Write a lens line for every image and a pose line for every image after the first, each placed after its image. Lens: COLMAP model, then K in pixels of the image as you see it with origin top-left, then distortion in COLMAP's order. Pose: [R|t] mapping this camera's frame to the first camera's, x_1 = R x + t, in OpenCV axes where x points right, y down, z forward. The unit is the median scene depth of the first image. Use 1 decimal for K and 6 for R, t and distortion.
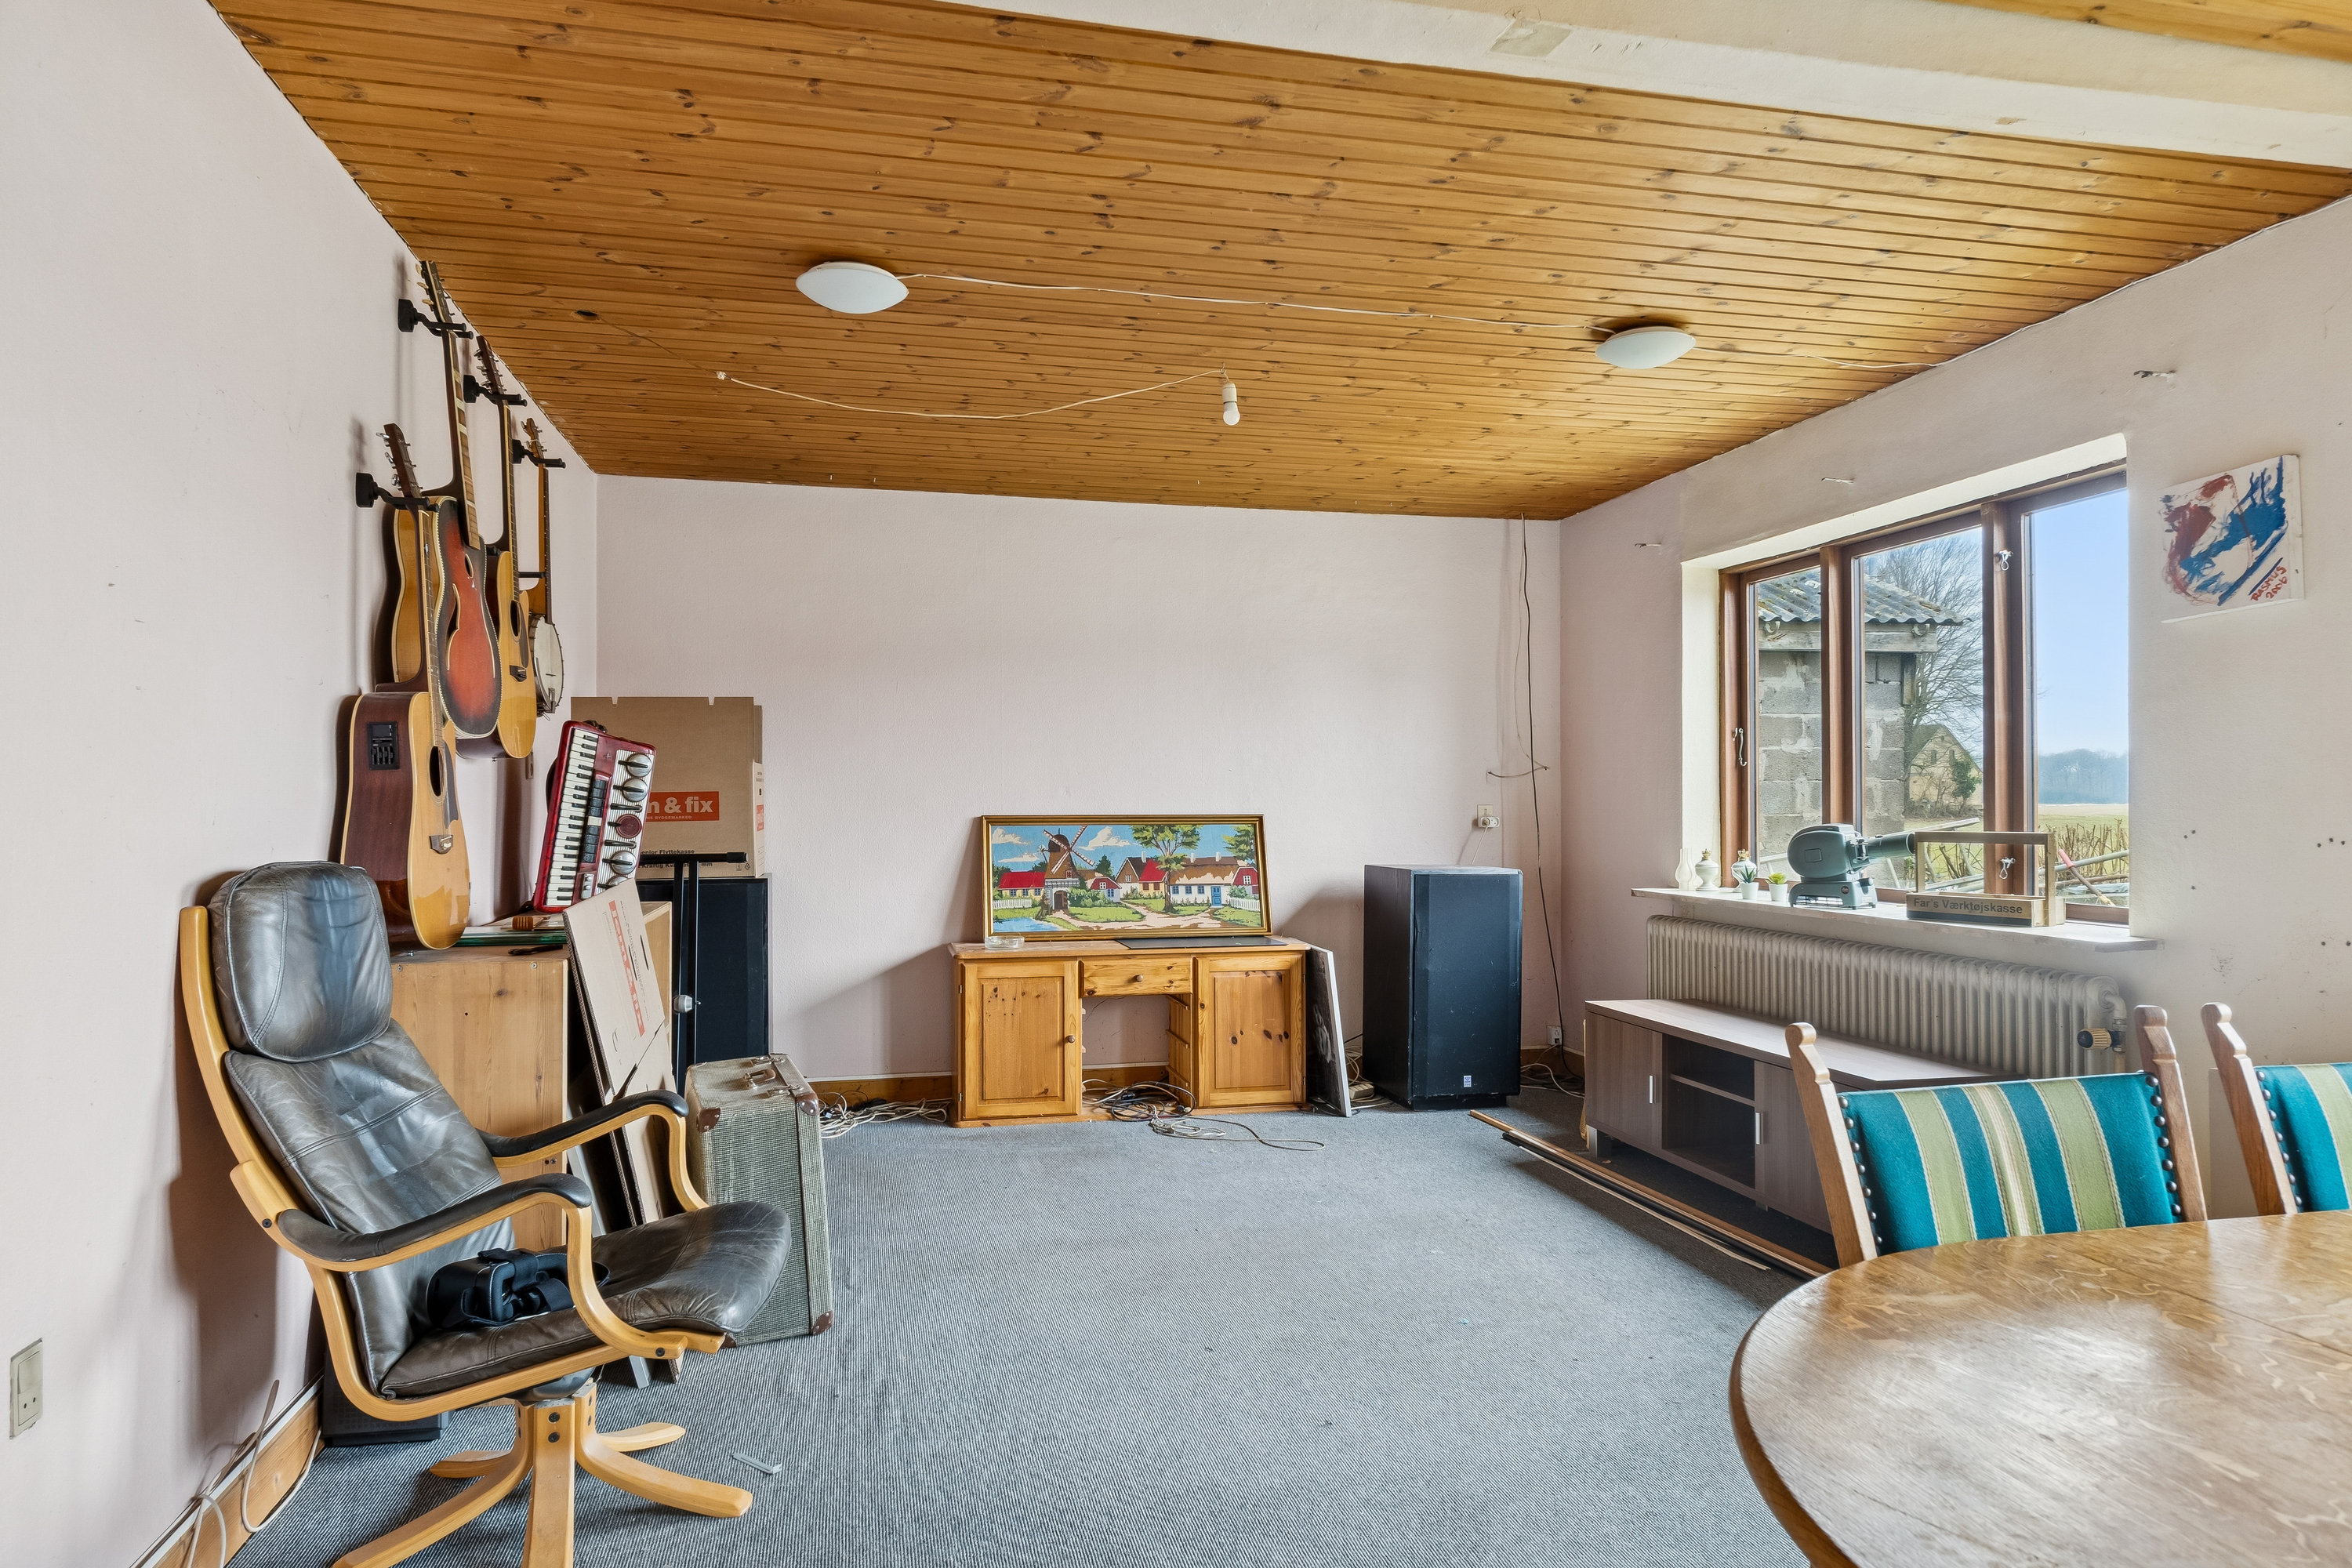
lens RADIAL K [[1417.8, 0, 1177.1], [0, 1417.8, 789.9], [0, 0, 1]] dist [-0.002702, 0.006417]
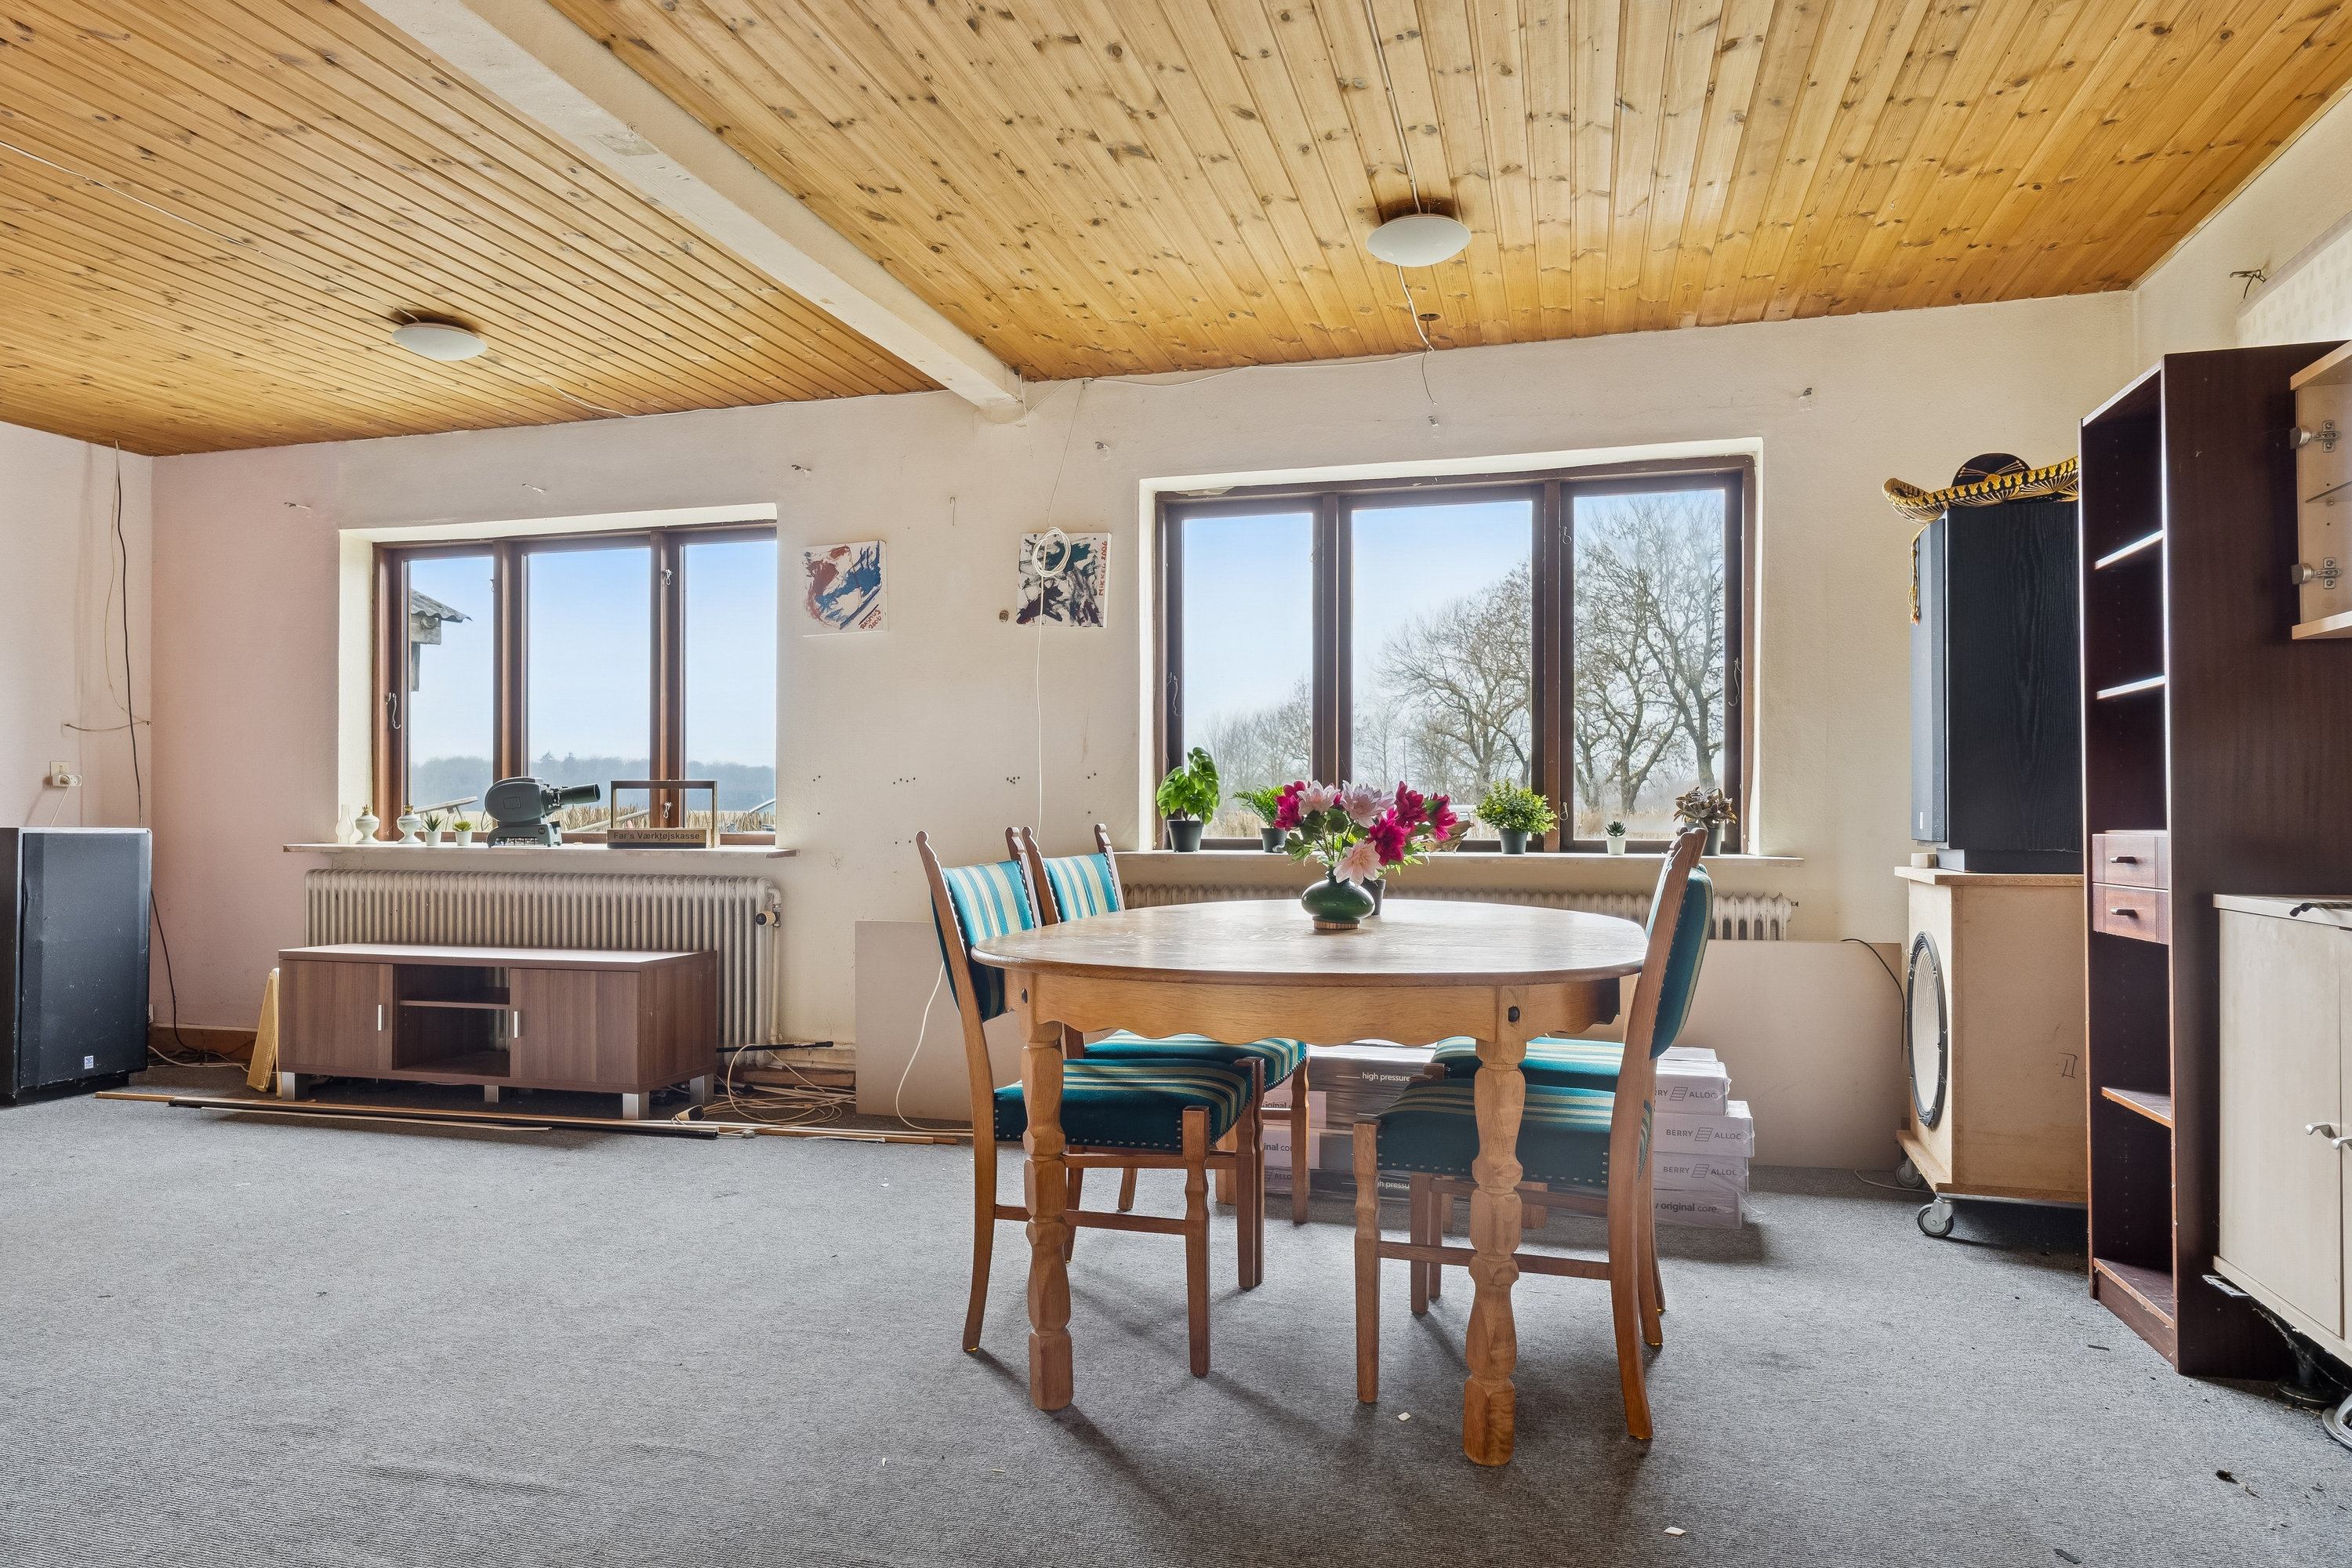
lens RADIAL K [[1417.8, 0, 1177.1], [0, 1417.8, 808.9], [0, 0, 1]] dist [-0.002702, 0.006417]
pose [[0.483101, 0.004656, 0.875552, -0.354576], [-0.013977, 0.999899, 0.002395, 0.045717], [-0.875453, -0.013395, 0.483117, -0.056972]]
